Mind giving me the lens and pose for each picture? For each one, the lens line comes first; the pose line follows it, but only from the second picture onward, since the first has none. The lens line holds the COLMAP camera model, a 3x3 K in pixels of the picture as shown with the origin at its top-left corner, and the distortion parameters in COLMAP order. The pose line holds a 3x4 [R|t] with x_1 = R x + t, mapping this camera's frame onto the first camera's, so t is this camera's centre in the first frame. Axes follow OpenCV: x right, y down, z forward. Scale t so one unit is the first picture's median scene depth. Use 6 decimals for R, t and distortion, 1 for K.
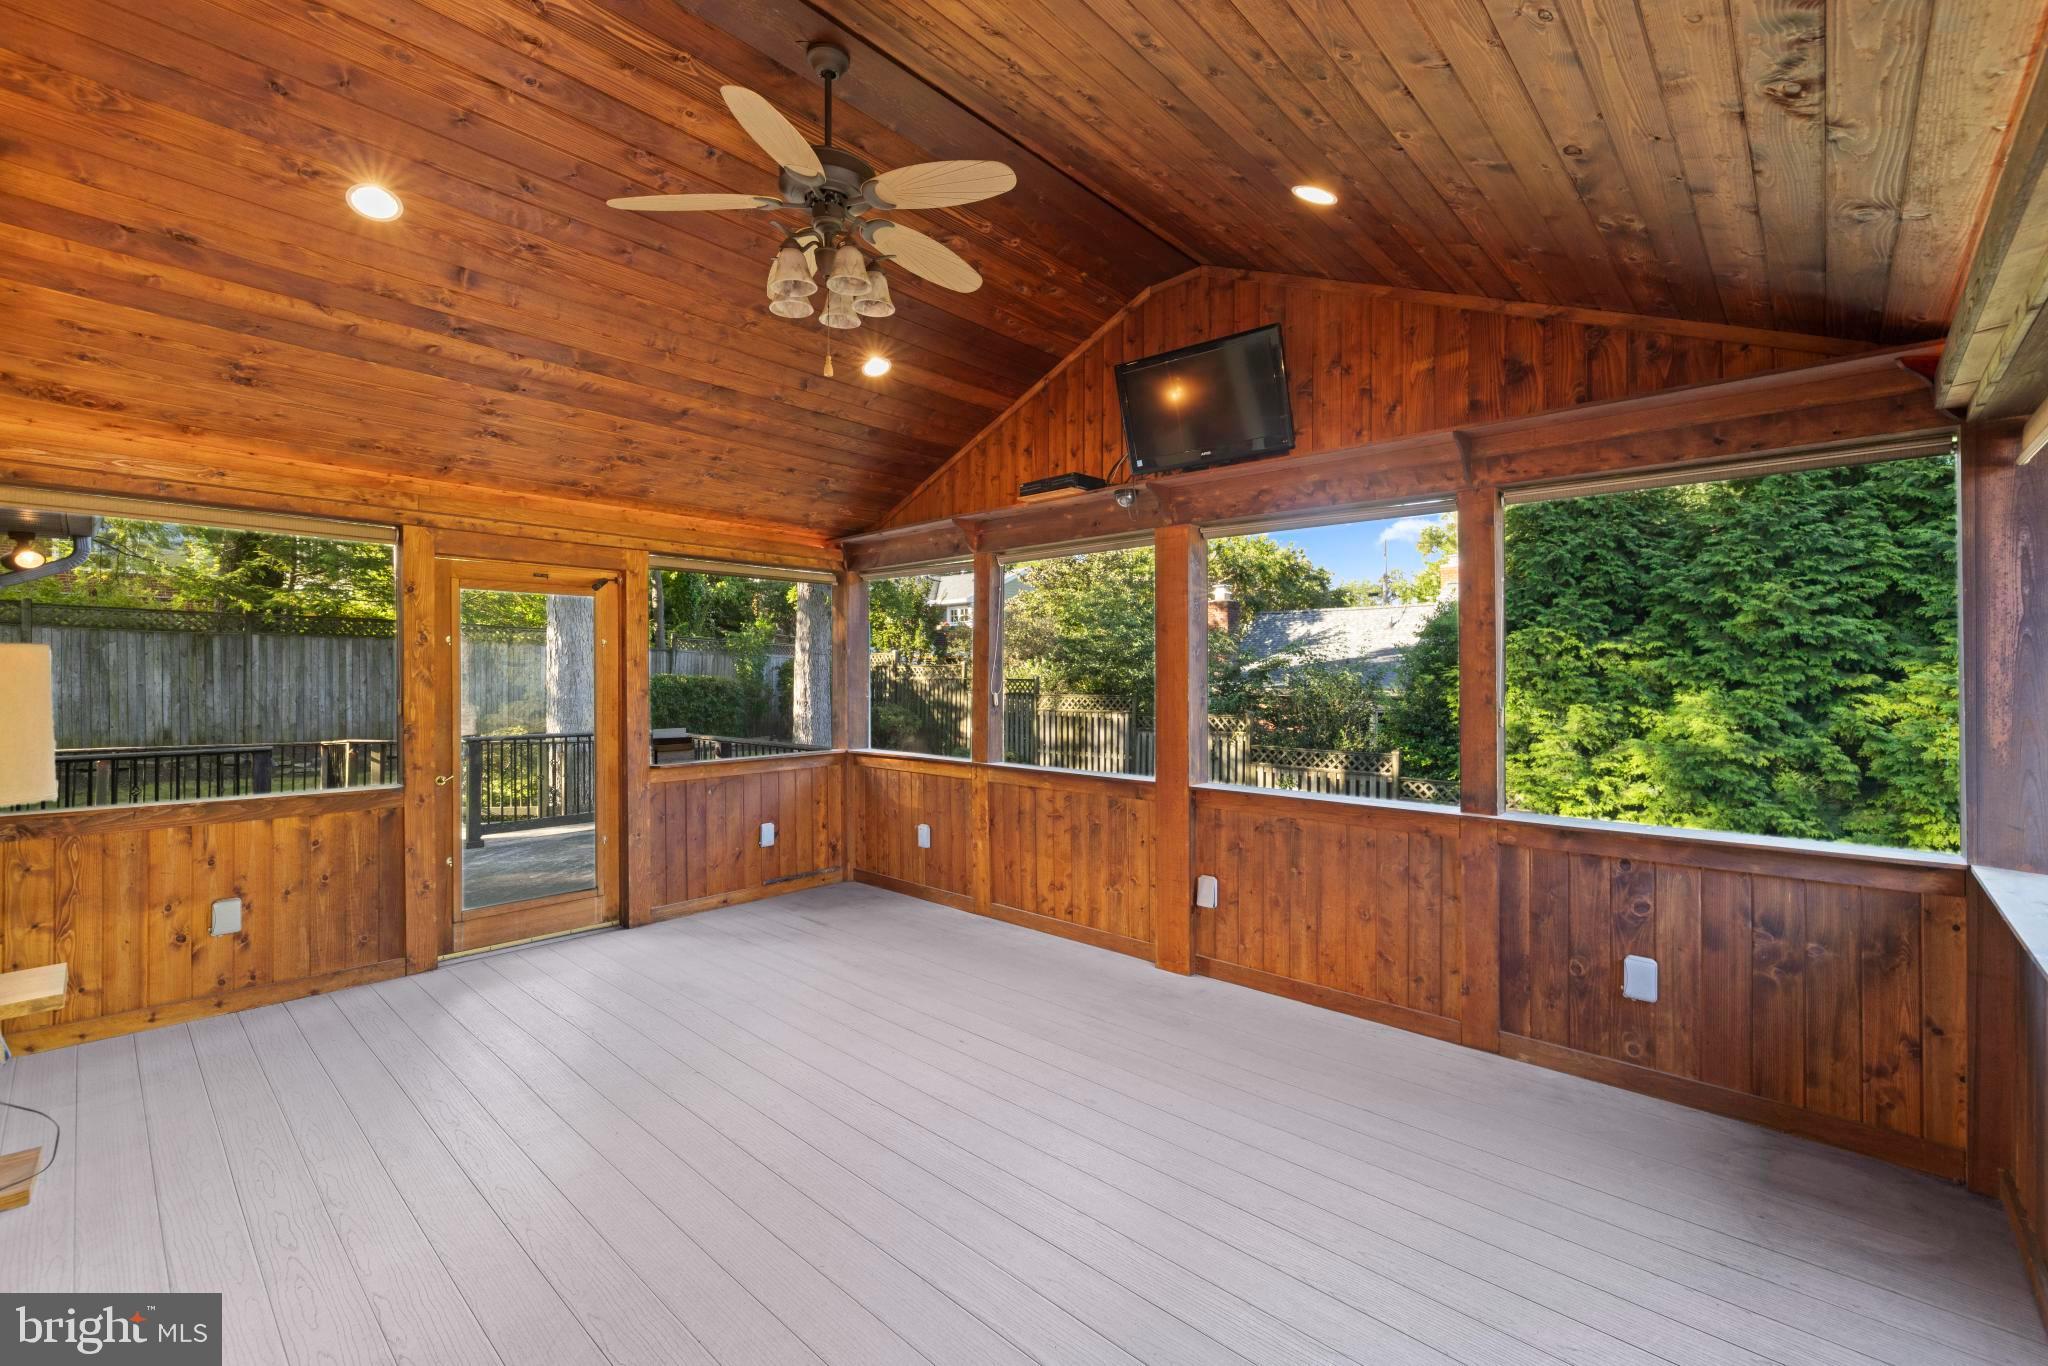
lens RADIAL K [[871.4, 0, 1032.0], [0, 871.4, 682.6], [0, 0, 1]] dist [0.003306, -0.000334]
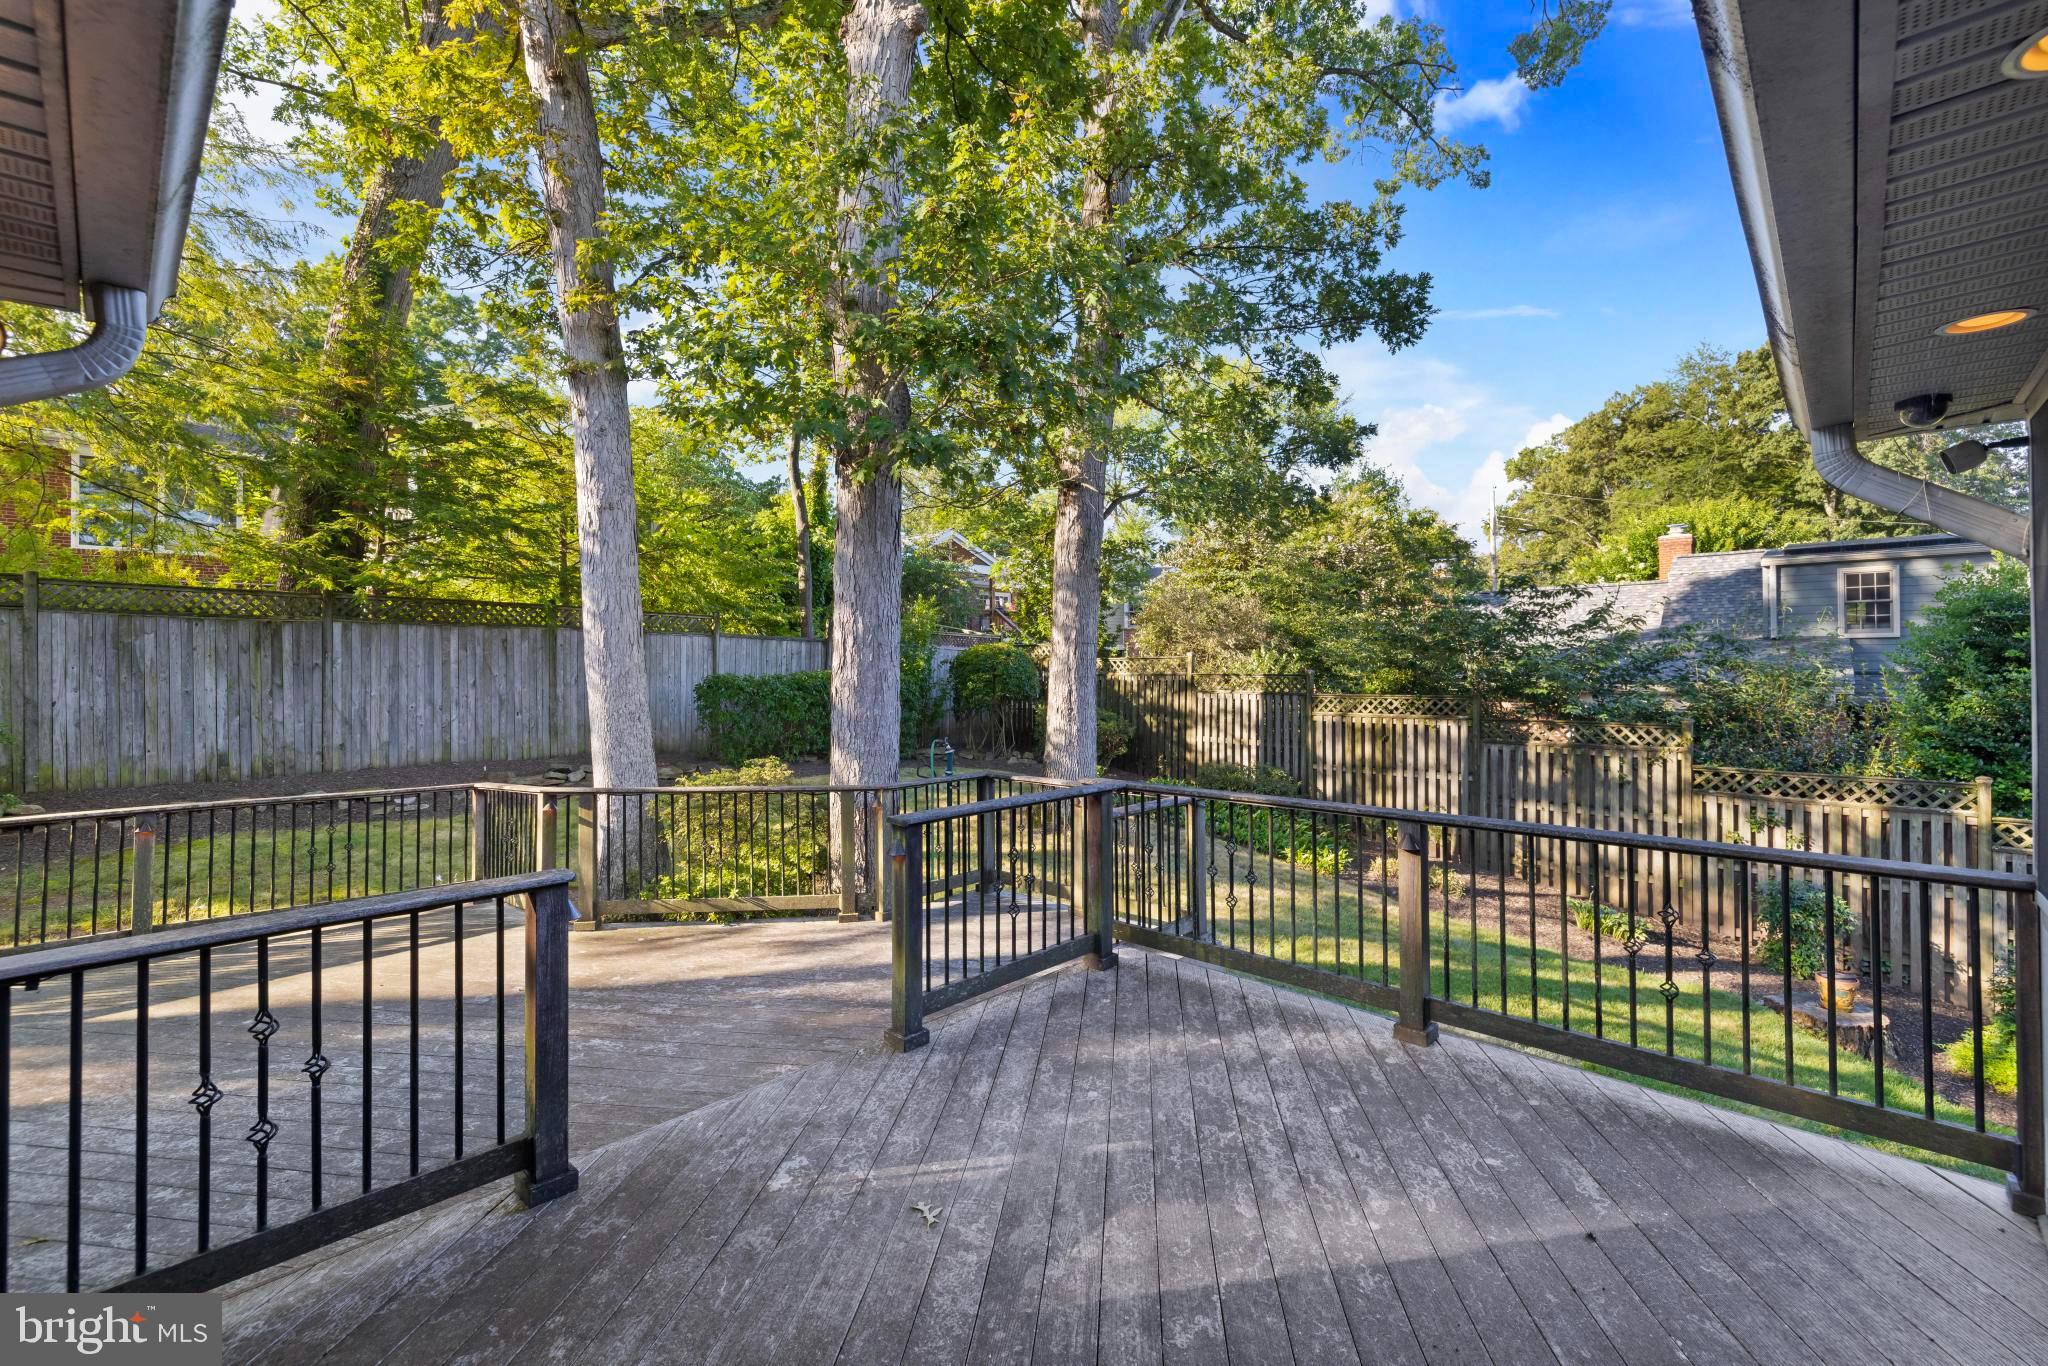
lens RADIAL K [[871.4, 0, 1015.7], [0, 871.4, 672.6], [0, 0, 1]] dist [0.003306, -0.000334]
pose [[0.999776, -0.004358, -0.020703, -0.294018], [0.004285, 0.999984, -0.003592, -0.007376], [0.020718, 0.003503, 0.999779, 0.268554]]
